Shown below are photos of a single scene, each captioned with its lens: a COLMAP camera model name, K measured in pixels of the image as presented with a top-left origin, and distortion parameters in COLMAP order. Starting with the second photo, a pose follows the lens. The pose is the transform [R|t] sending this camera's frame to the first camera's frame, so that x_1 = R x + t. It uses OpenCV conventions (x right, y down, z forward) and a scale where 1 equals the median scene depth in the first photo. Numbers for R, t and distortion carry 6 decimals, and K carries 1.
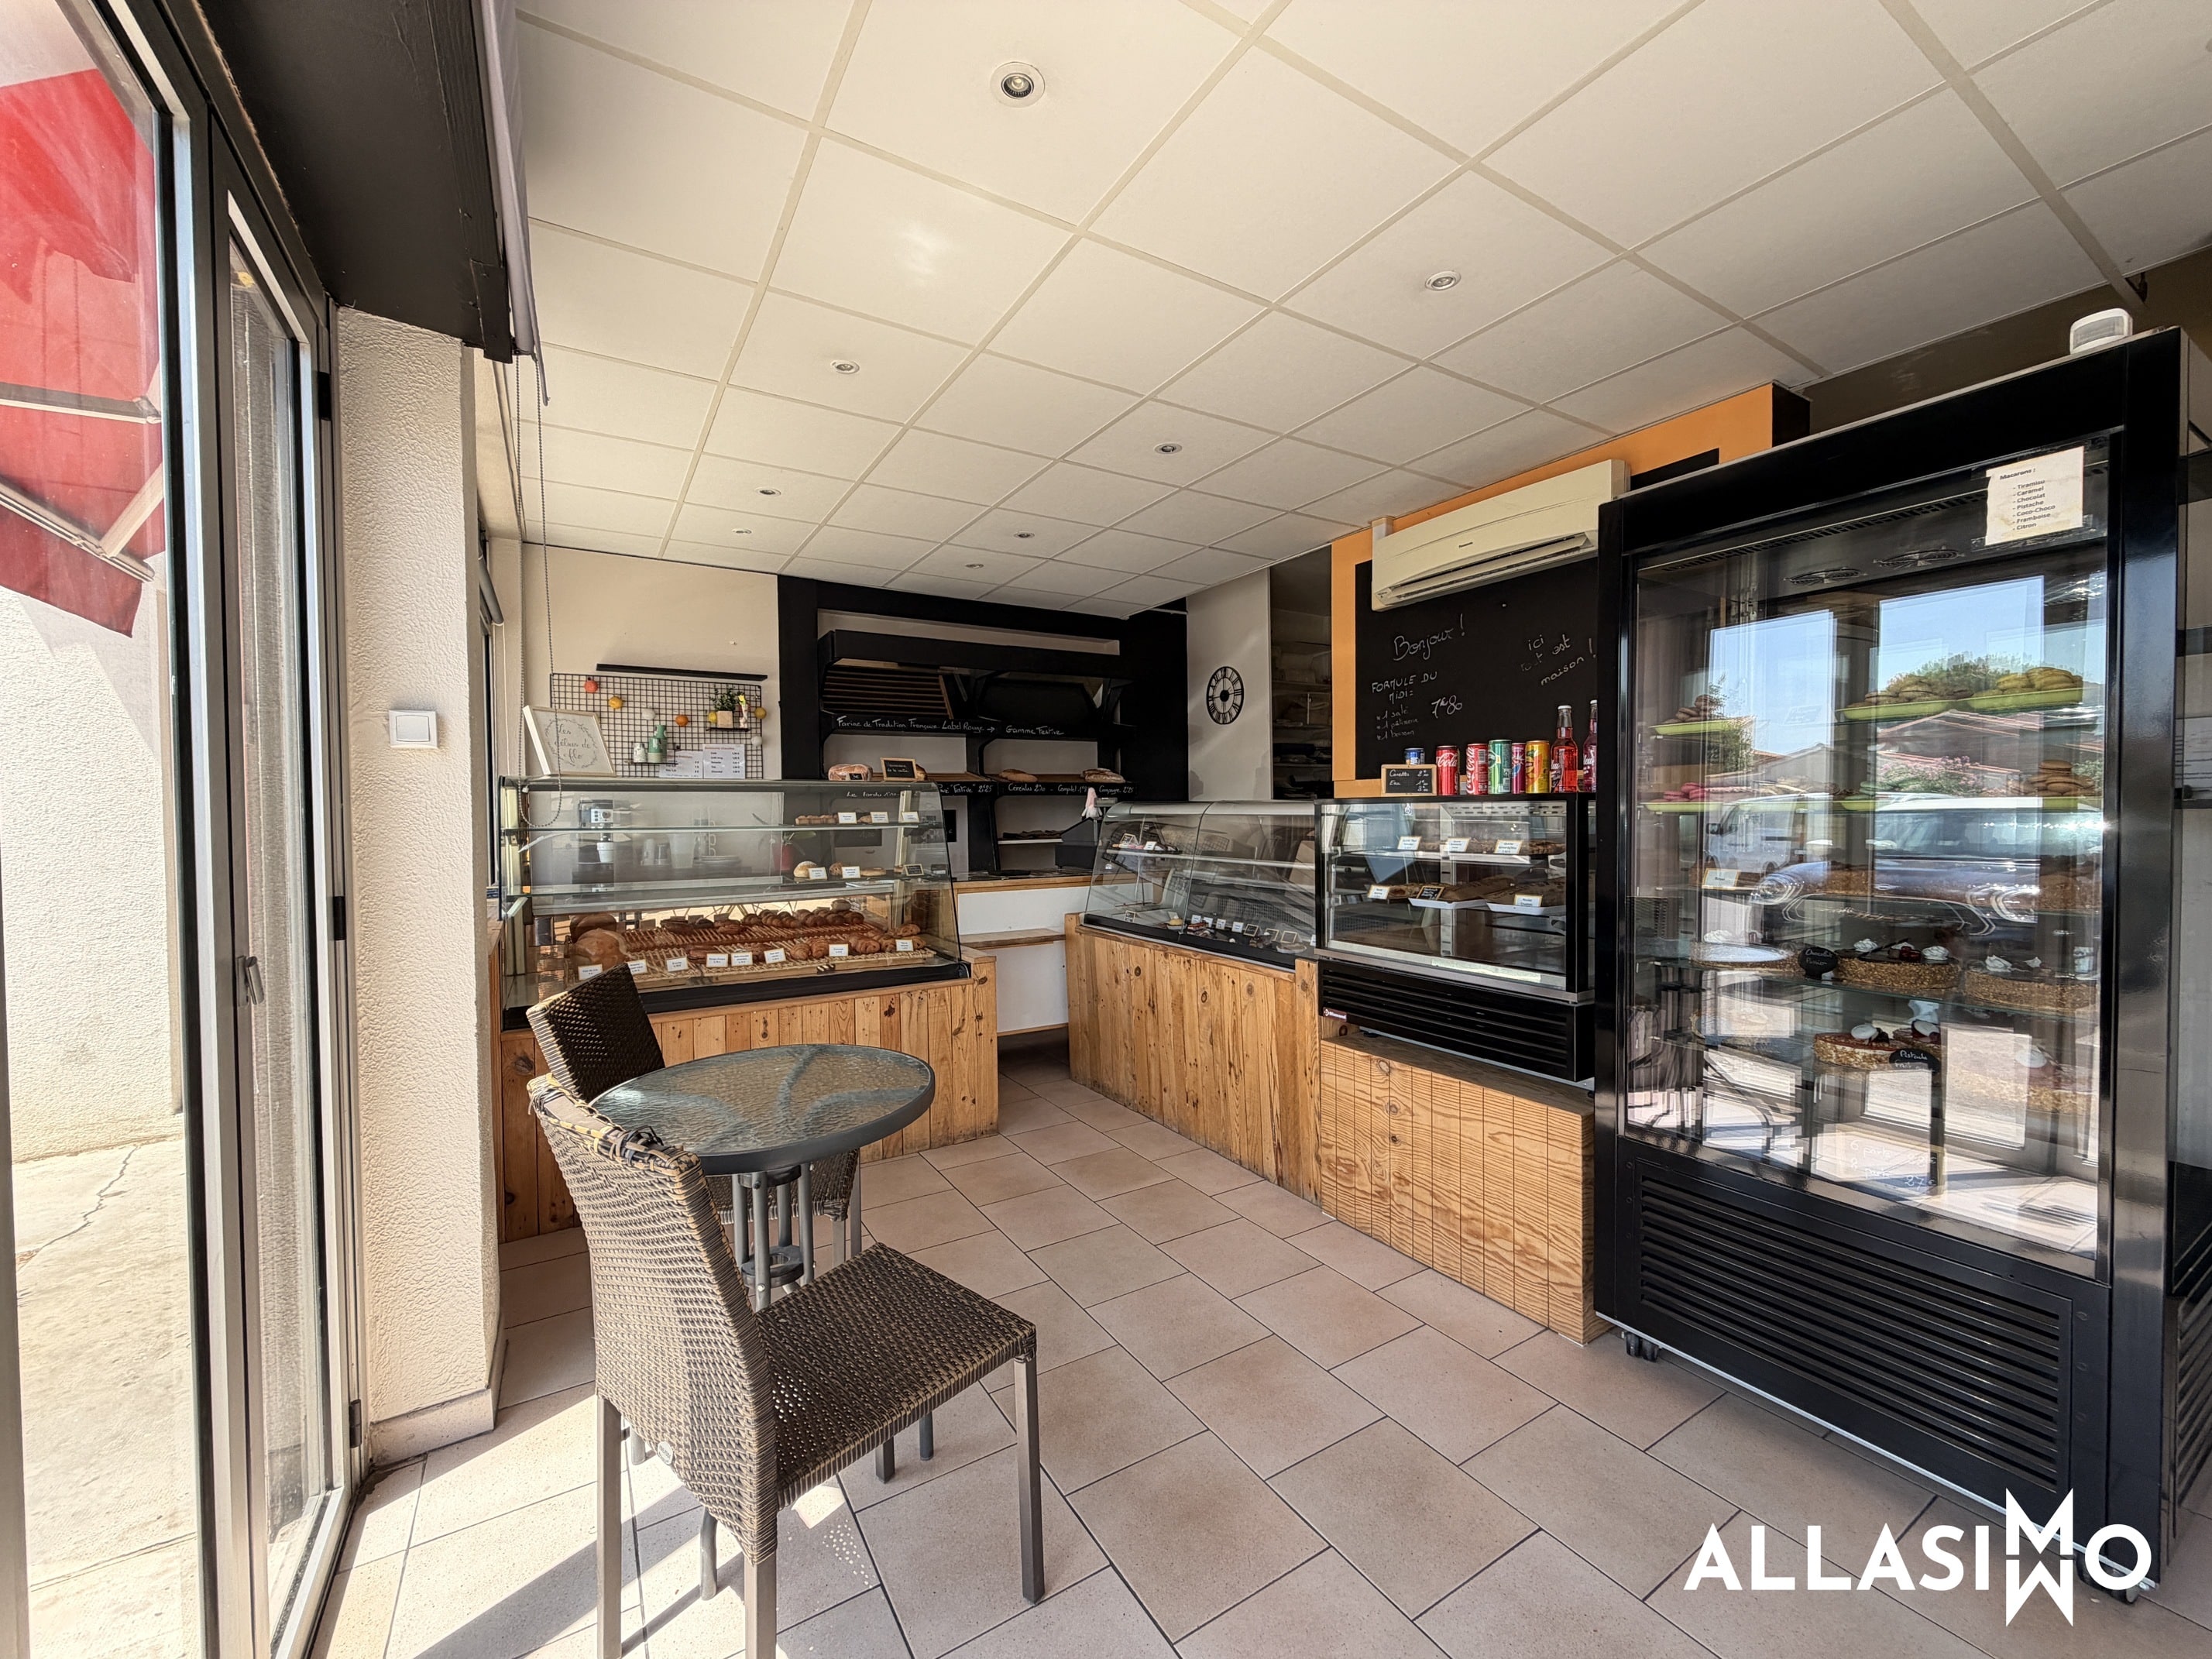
lens RADIAL K [[883.9, 0, 1102.4], [0, 883.9, 827.5], [0, 0, 1]] dist [0.001673, 0.000100]
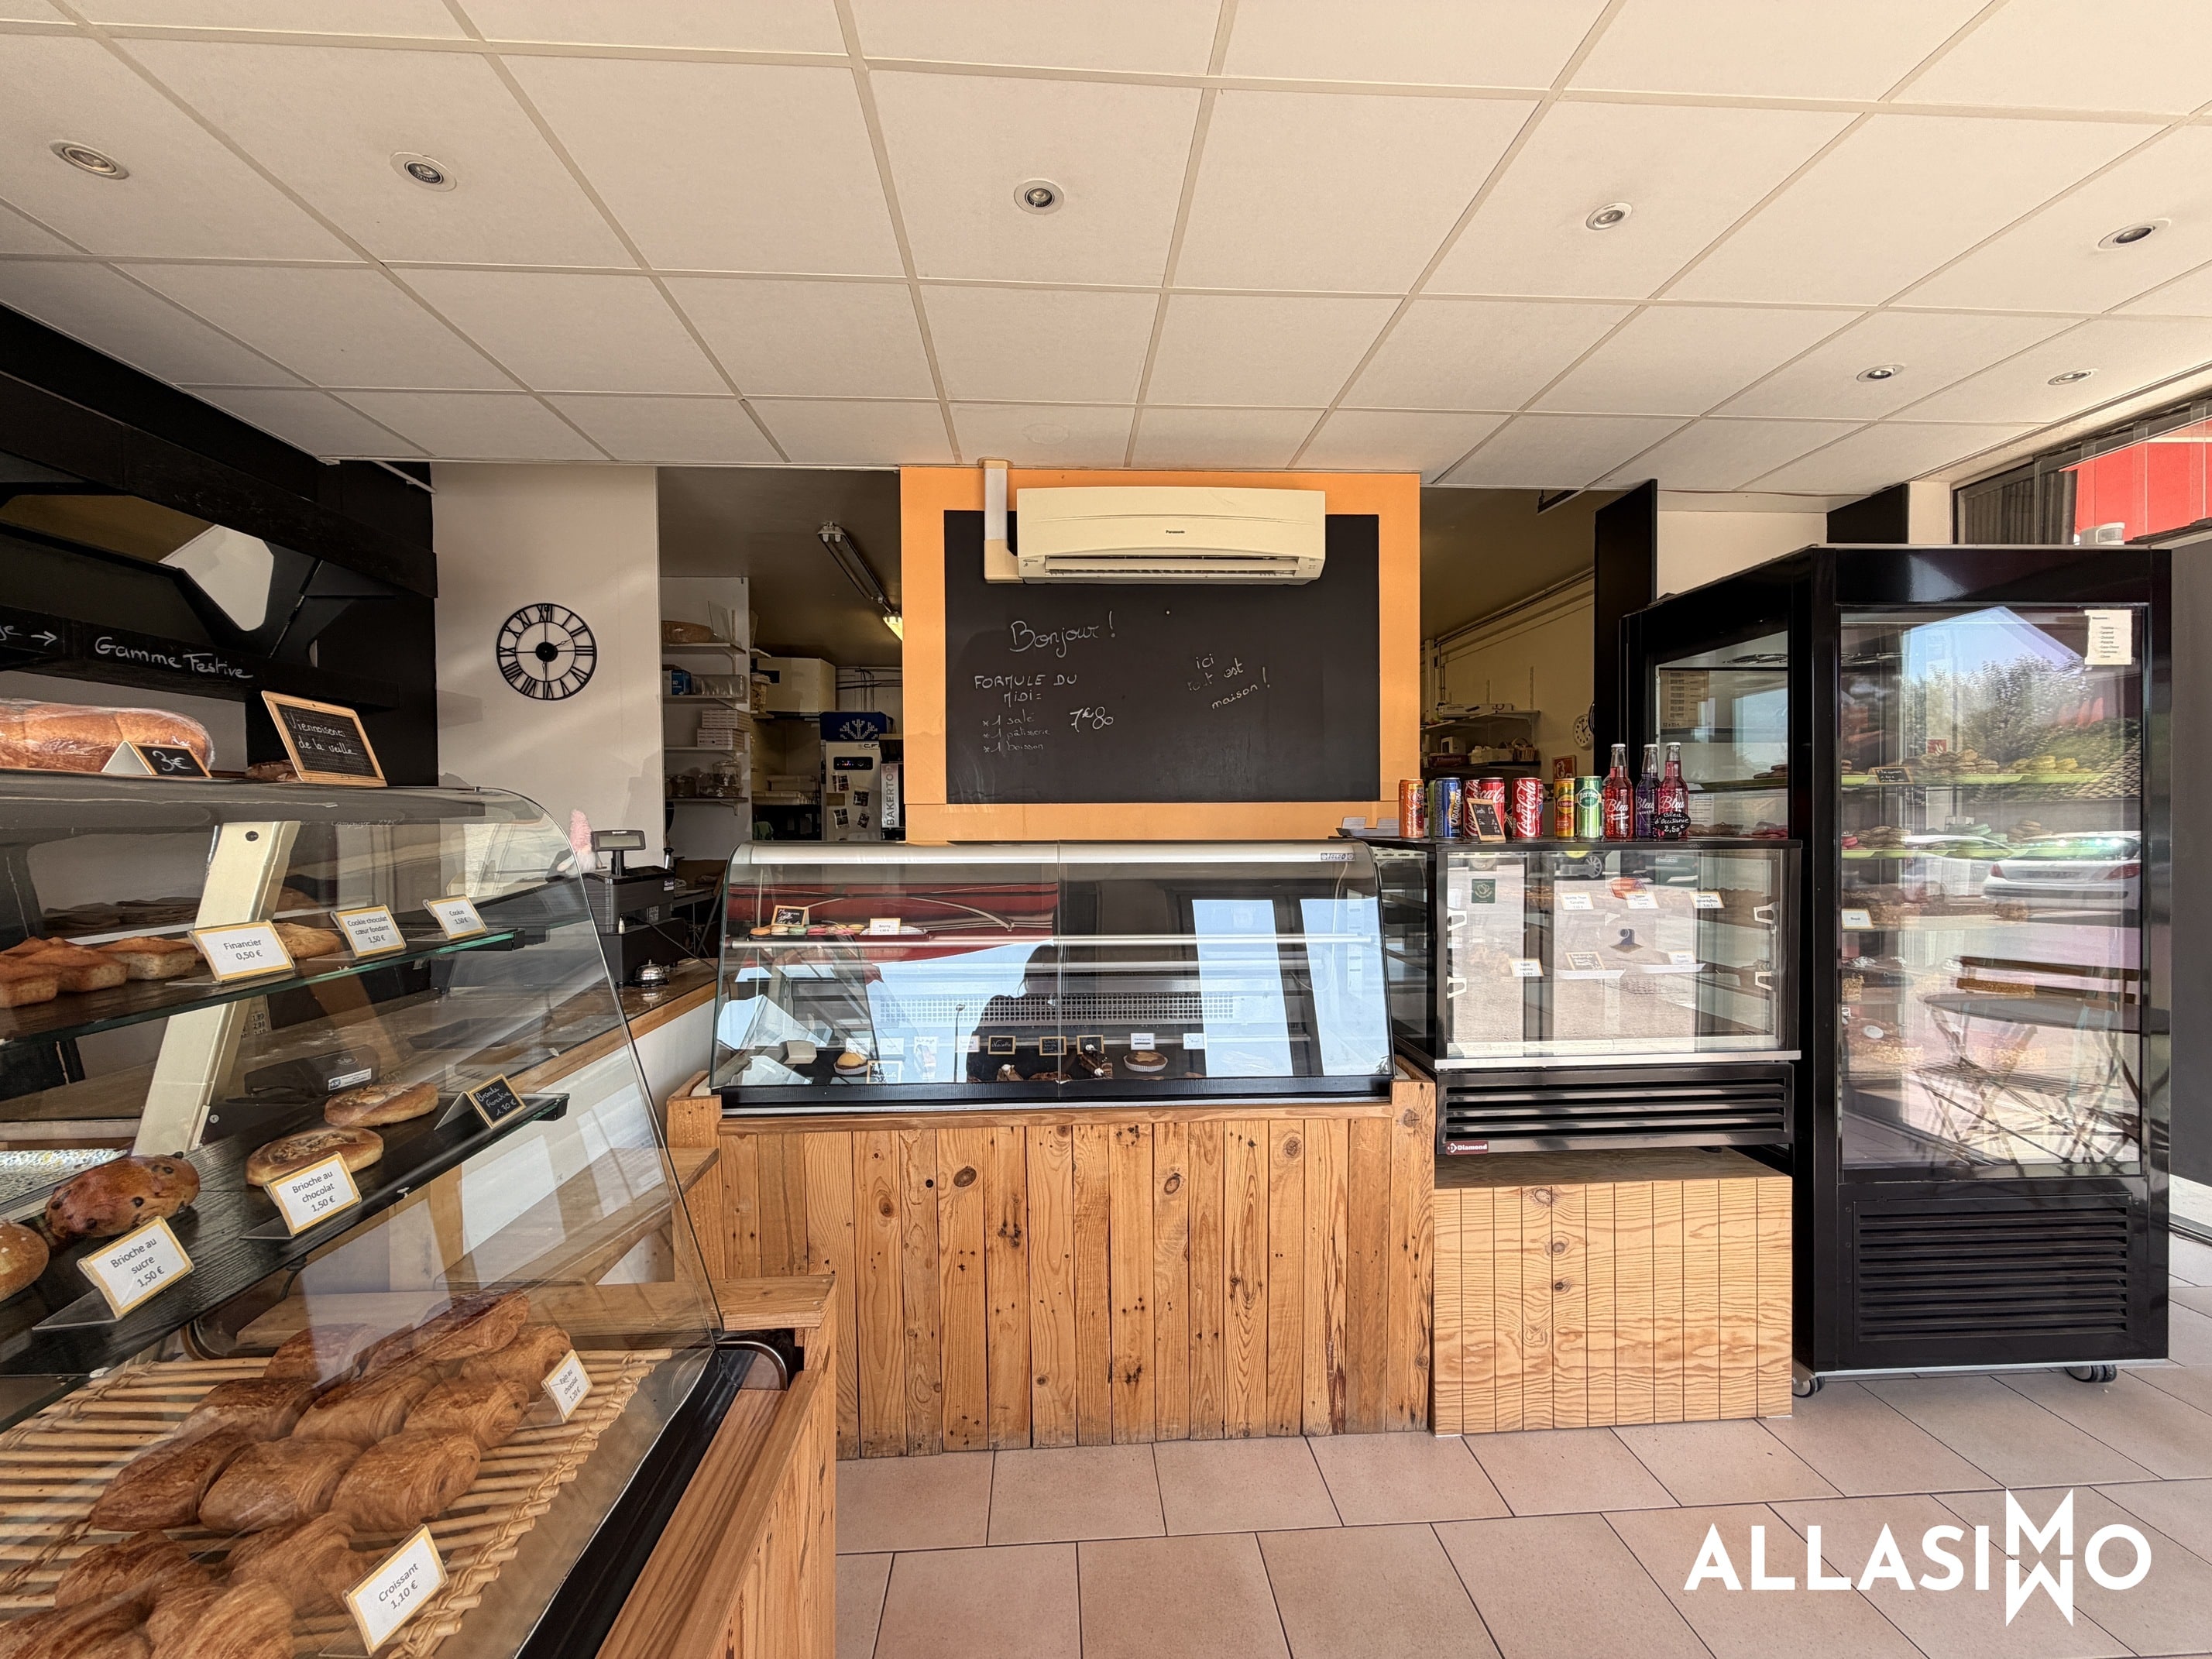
lens RADIAL K [[883.9, 0, 1102.5], [0, 883.9, 831.1], [0, 0, 1]] dist [0.001673, 0.000100]
pose [[0.469666, -0.006227, 0.882822, -0.381932], [0.018632, 0.999822, -0.002860, -0.035237], [-0.882648, 0.017792, 0.469698, 0.700673]]
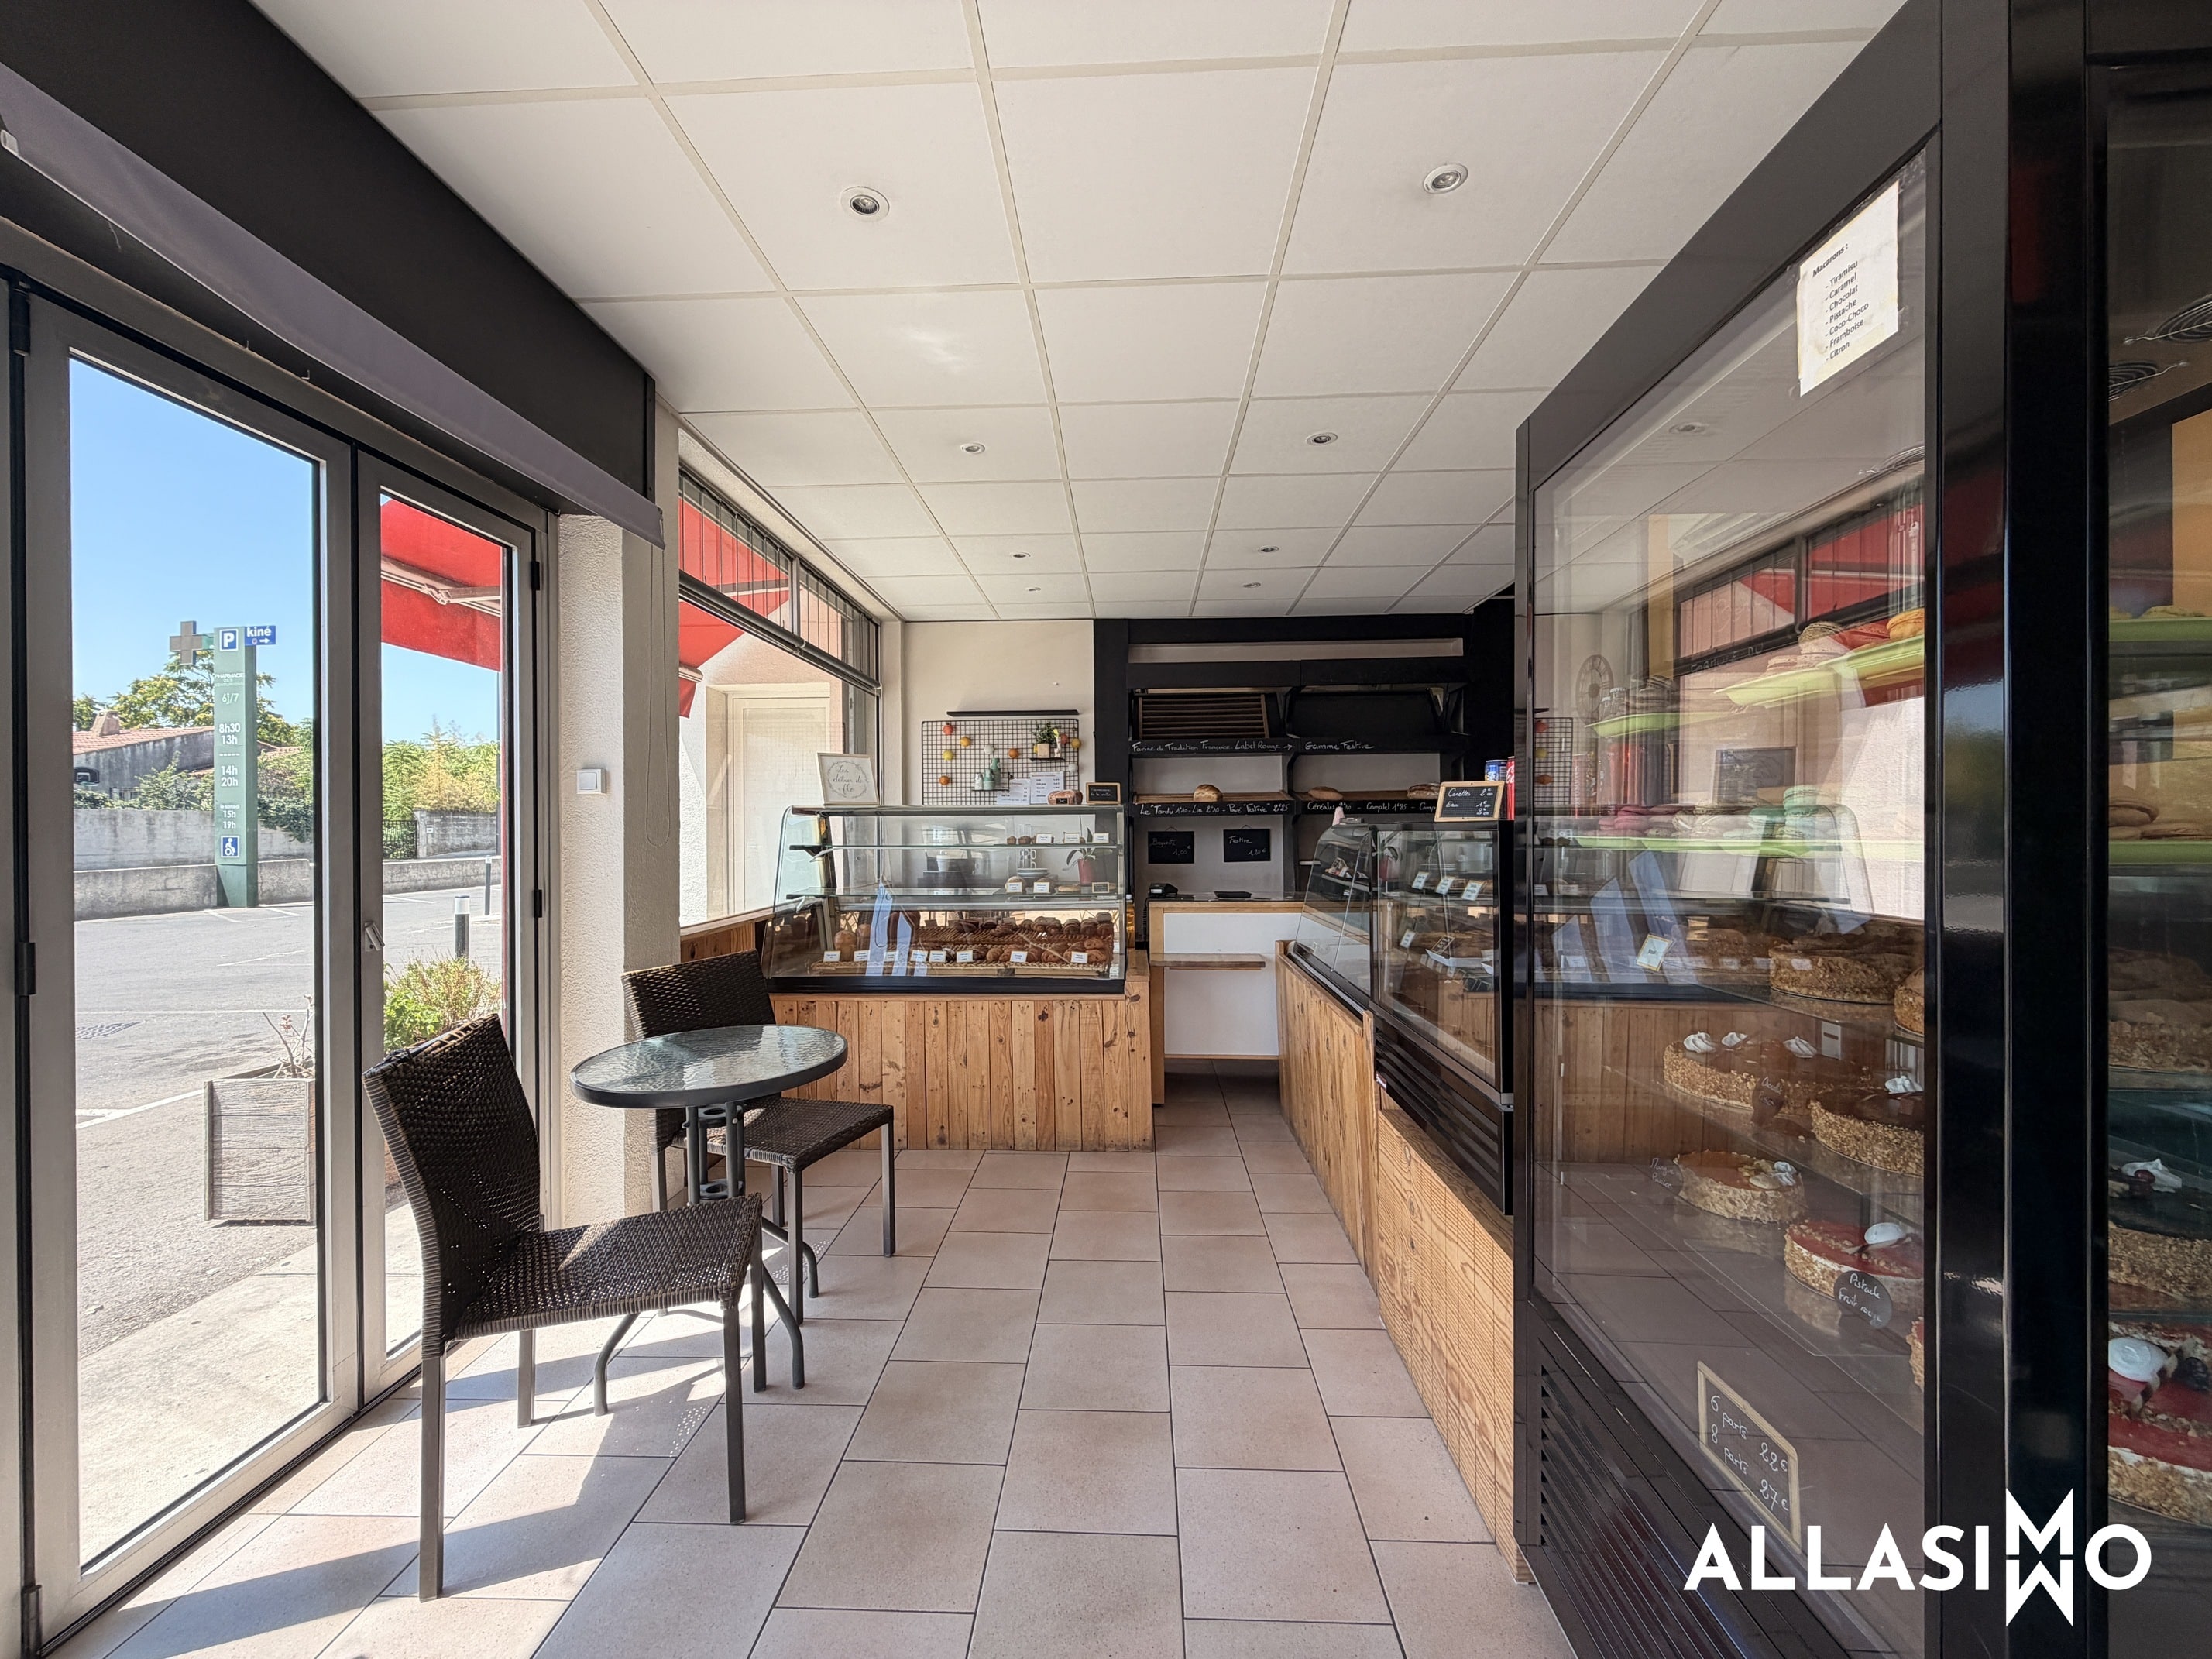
lens RADIAL K [[883.9, 0, 1099.1], [0, 883.9, 828.1], [0, 0, 1]] dist [0.001673, 0.000100]
pose [[0.830554, 0.002858, -0.556931, 0.384755], [-0.011422, 0.999864, -0.011903, -0.011621], [0.556821, 0.016247, 0.830473, 0.113721]]
